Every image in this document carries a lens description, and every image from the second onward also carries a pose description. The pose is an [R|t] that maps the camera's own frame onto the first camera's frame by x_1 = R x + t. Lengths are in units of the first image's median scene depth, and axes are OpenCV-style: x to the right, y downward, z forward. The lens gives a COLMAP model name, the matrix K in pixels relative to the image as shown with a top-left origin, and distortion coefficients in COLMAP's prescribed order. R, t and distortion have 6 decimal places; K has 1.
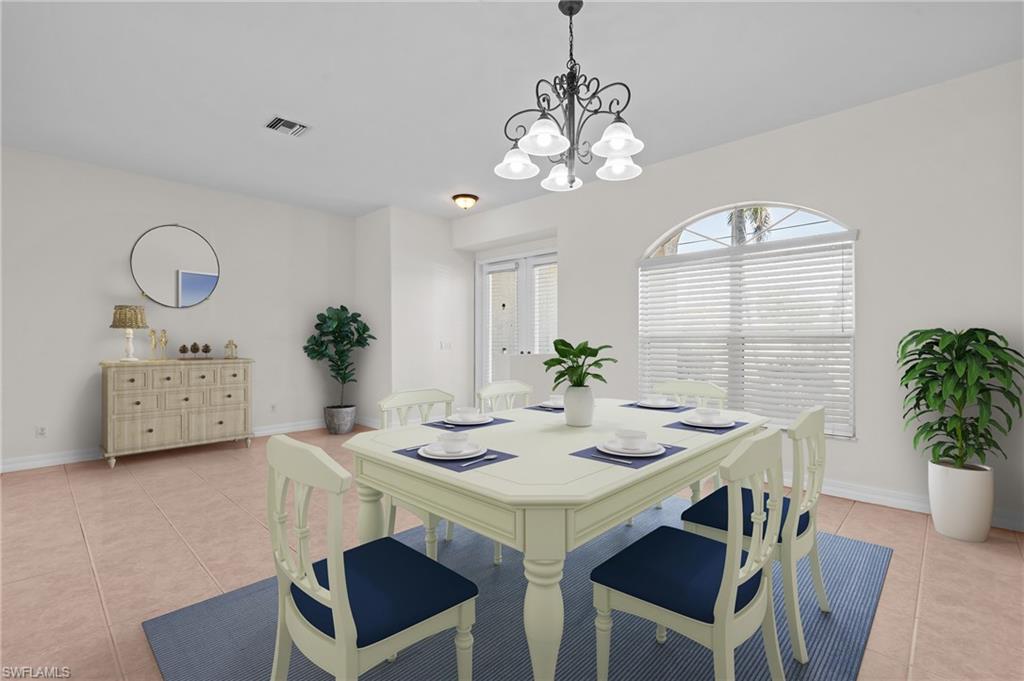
lens RADIAL K [[465.8, 0, 509.1], [0, 465.8, 334.3], [0, 0, 1]] dist [-0.002154, 0.000434]
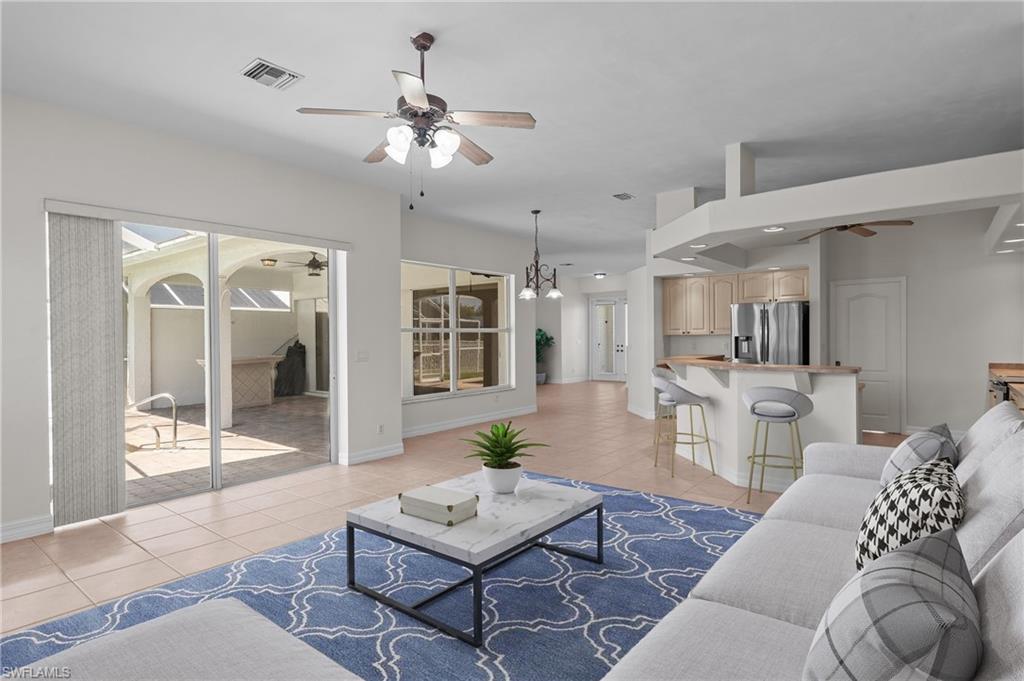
lens RADIAL K [[536.9, 0, 508.2], [0, 536.9, 335.4], [0, 0, 1]] dist [-0.006341, -0.001495]
pose [[0.996184, -0.008725, 0.086837, -0.959277], [0.007535, 0.999873, 0.014020, -0.060688], [-0.086948, -0.013313, 0.996124, -1.886717]]
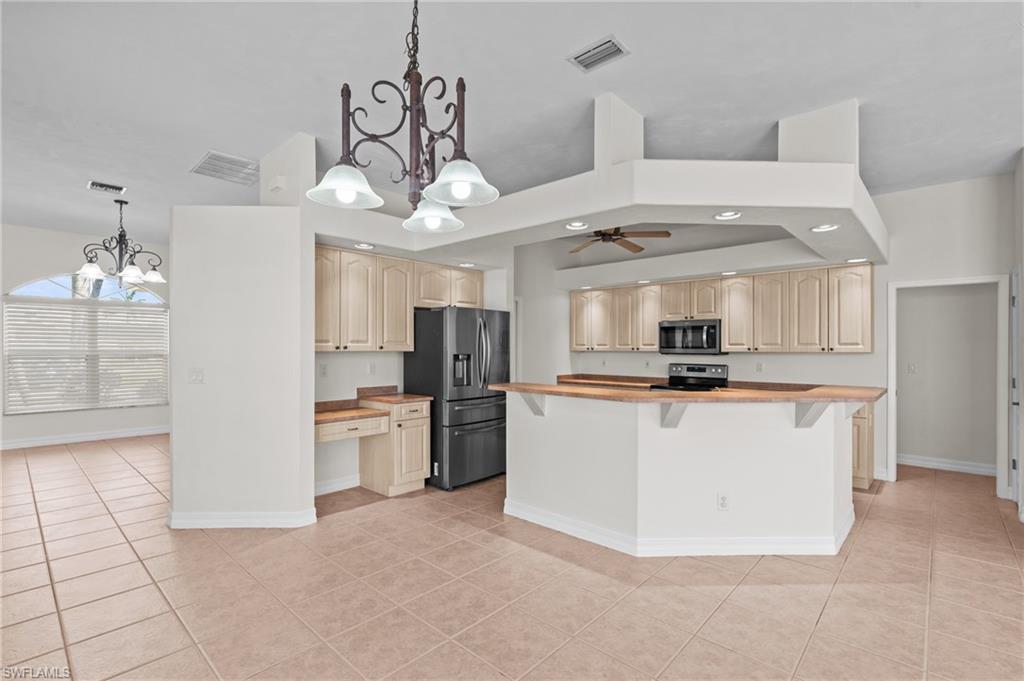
lens RADIAL K [[470.9, 0, 506.4], [0, 470.9, 348.7], [0, 0, 1]] dist [0.000562, 0.000437]
pose [[-0.014039, 0.002236, 0.999899, -1.112439], [-0.013066, 0.999912, -0.002420, -0.038323], [-0.999816, -0.013099, -0.014008, -0.396554]]
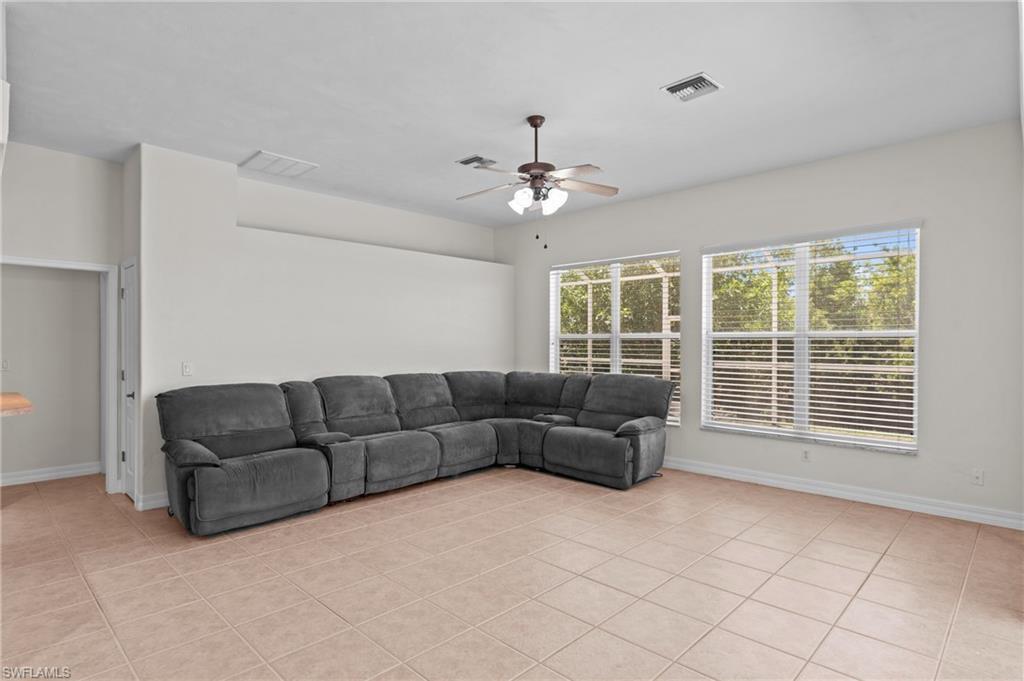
lens RADIAL K [[540.2, 0, 509.8], [0, 540.2, 346.5], [0, 0, 1]] dist [-0.000571, -0.000490]
pose [[-0.999958, -0.000813, 0.009151, -0.968982], [-0.000824, 0.999999, -0.001129, -0.042219], [-0.009150, -0.001136, -0.999957, -0.353205]]
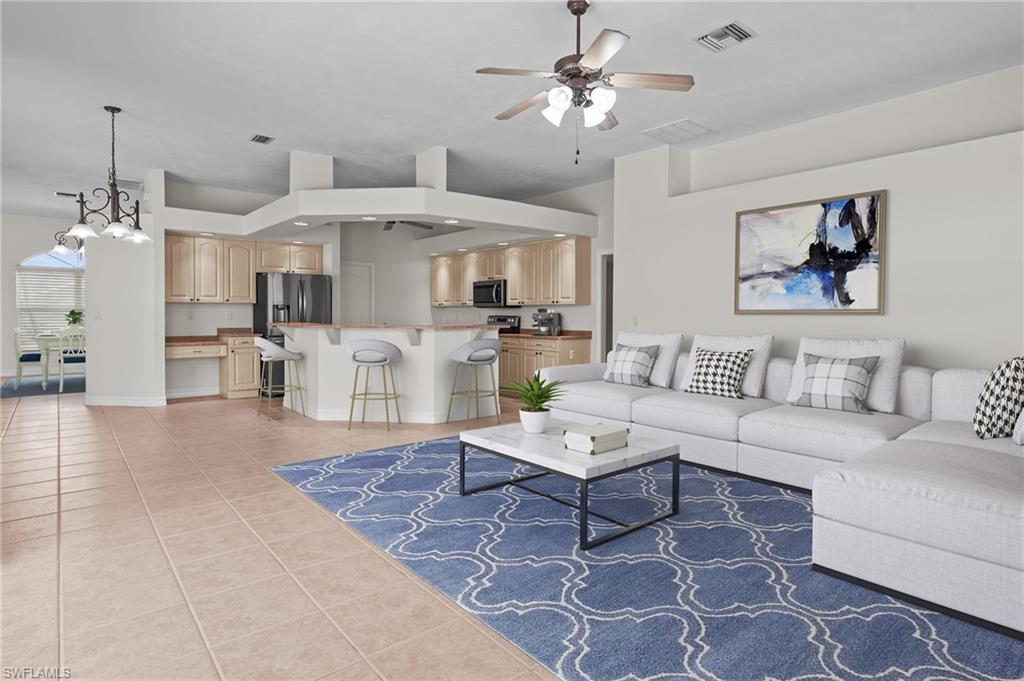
lens RADIAL K [[546.2, 0, 509.4], [0, 546.2, 322.5], [0, 0, 1]] dist [0.001604, 0.000077]
pose [[0.119499, -0.013983, 0.992736, -1.717306], [-0.015195, 0.999758, 0.015911, -0.010937], [-0.992718, -0.016986, 0.119258, -1.233673]]
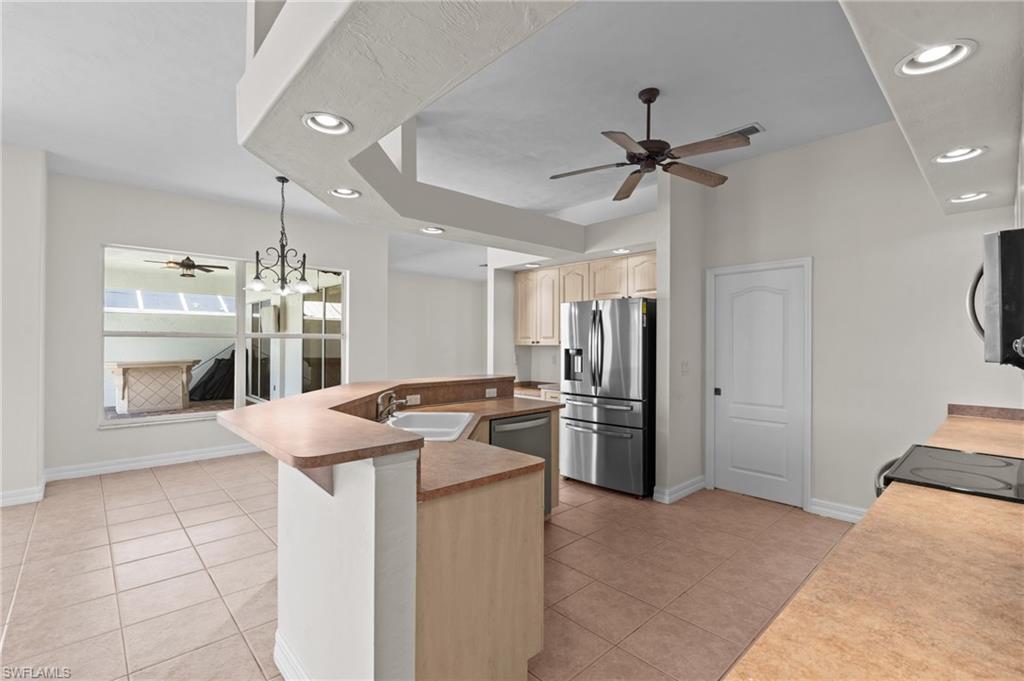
lens RADIAL K [[465.8, 0, 509.1], [0, 465.8, 334.3], [0, 0, 1]] dist [-0.002154, 0.000434]
pose [[0.998096, 0.004451, -0.061518, -0.174822], [-0.004679, 0.999983, -0.003573, -0.056203], [0.061501, 0.003854, 0.998100, -1.319339]]
